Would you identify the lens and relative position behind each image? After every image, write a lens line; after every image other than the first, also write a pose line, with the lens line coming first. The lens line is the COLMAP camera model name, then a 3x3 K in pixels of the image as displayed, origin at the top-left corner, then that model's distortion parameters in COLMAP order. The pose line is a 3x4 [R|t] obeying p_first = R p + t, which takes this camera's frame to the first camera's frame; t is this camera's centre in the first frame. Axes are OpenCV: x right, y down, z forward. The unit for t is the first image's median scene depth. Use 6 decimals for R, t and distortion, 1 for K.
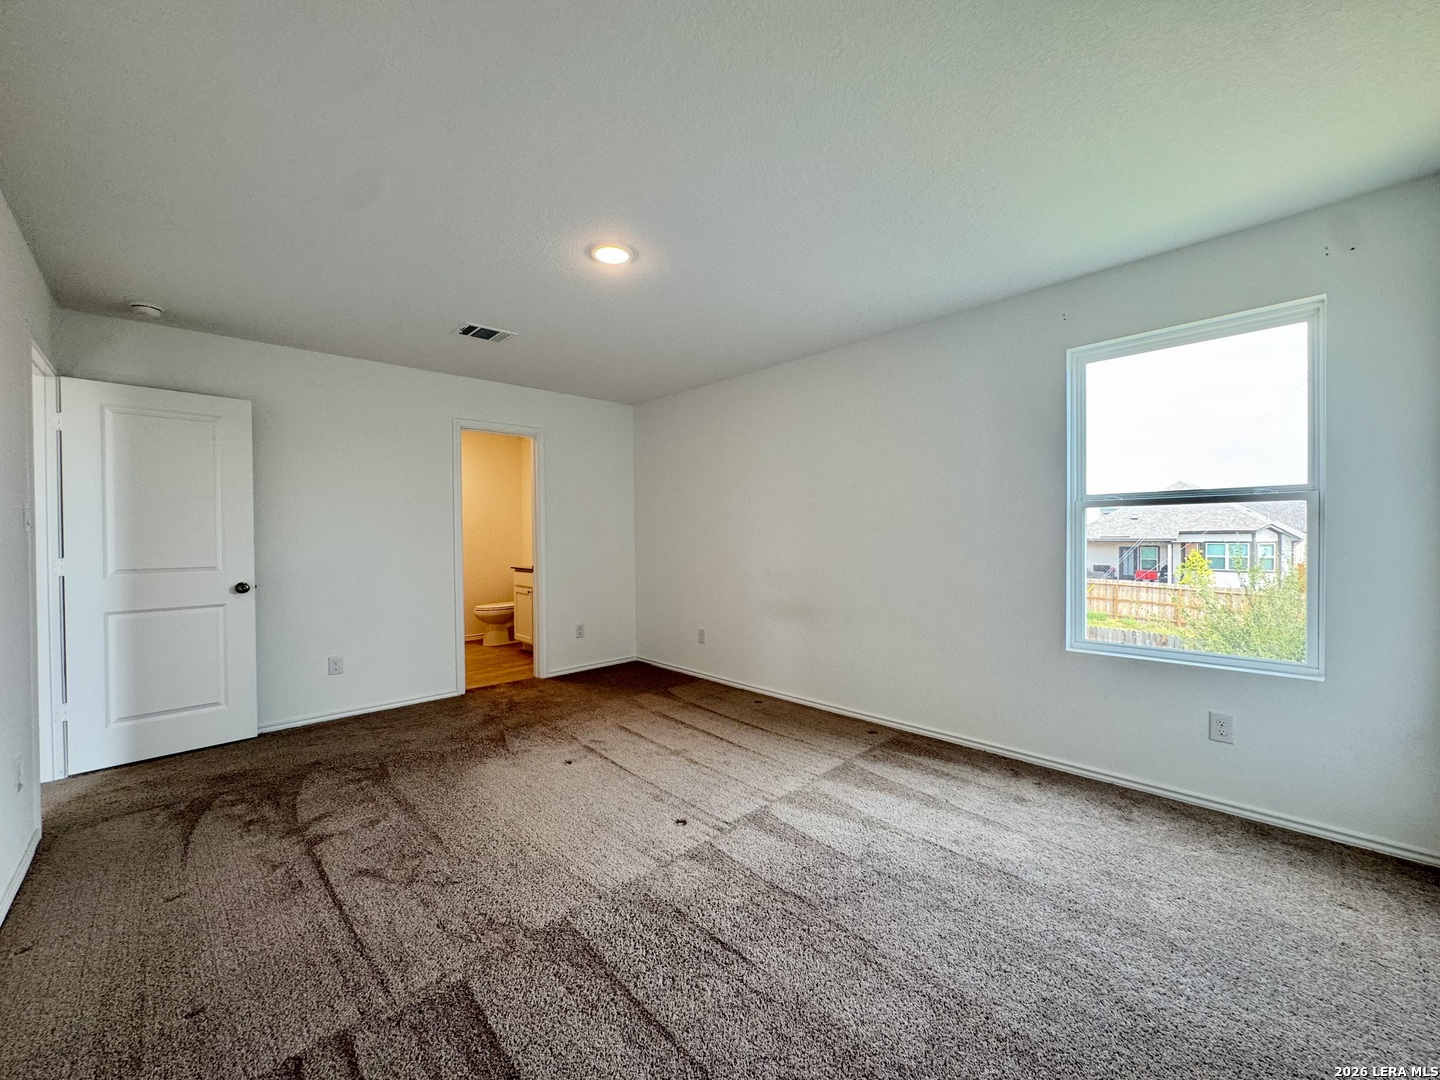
lens RADIAL K [[573.3, 0, 720.4], [0, 573.3, 543.9], [0, 0, 1]] dist [-0.002231, 0.000168]
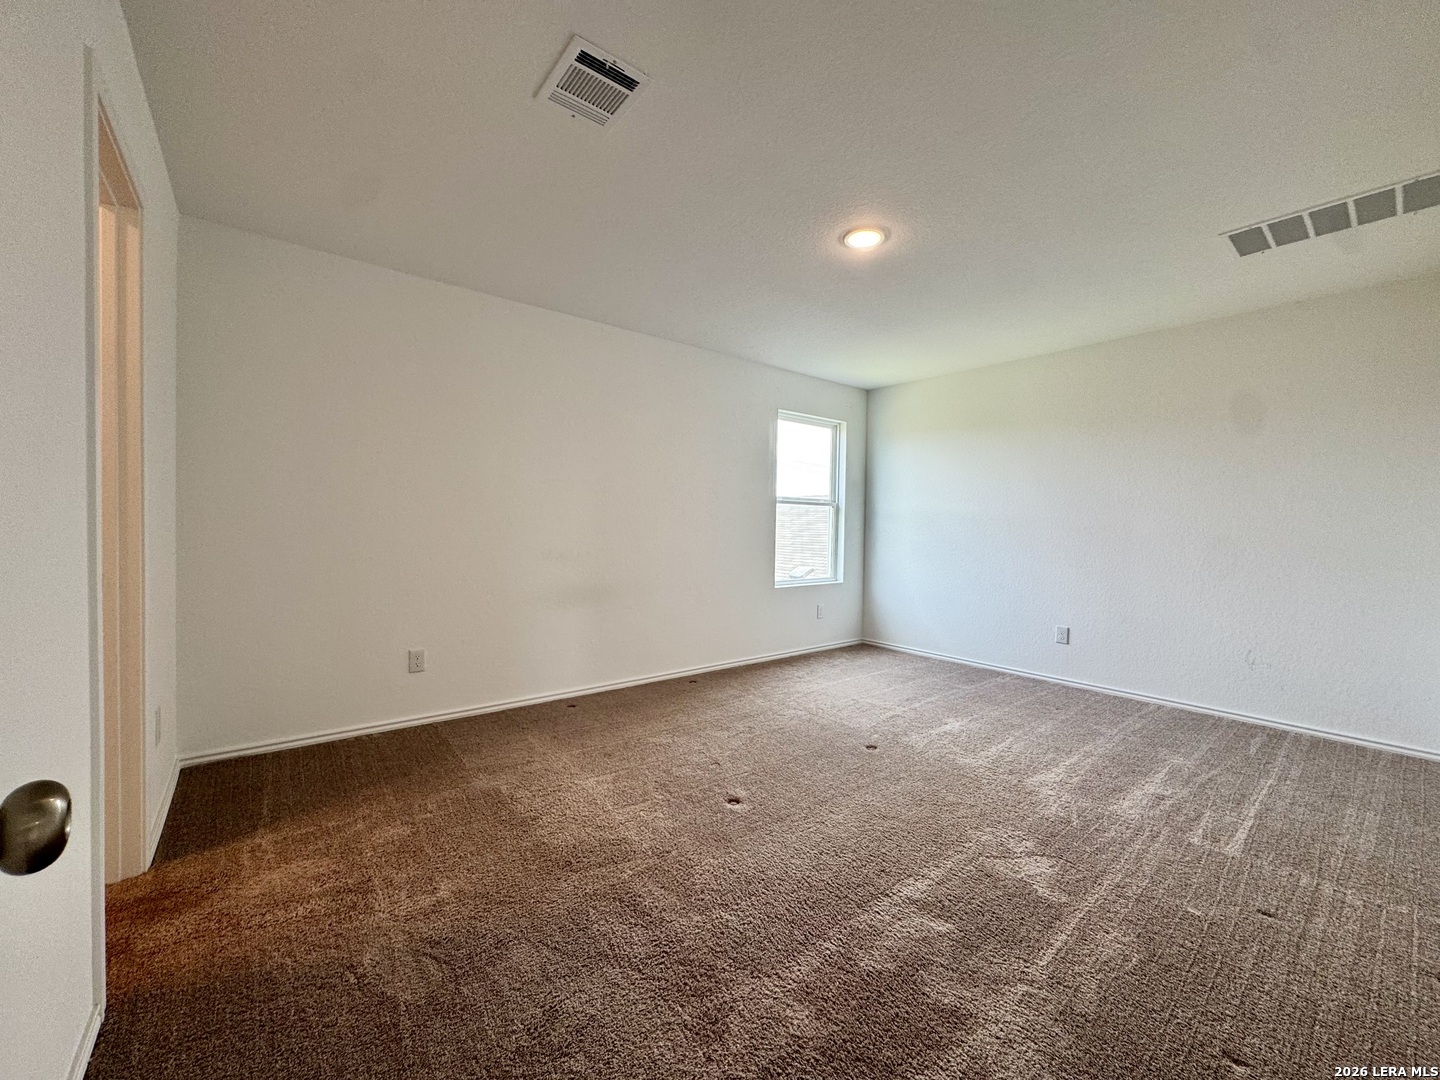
lens RADIAL K [[573.3, 0, 727.6], [0, 573.3, 536.7], [0, 0, 1]] dist [-0.002231, 0.000168]
pose [[0.079609, -0.006483, 0.996805, -0.852967], [-0.000238, 0.999979, 0.006523, 0.021776], [-0.996826, -0.000757, 0.079606, 0.789360]]
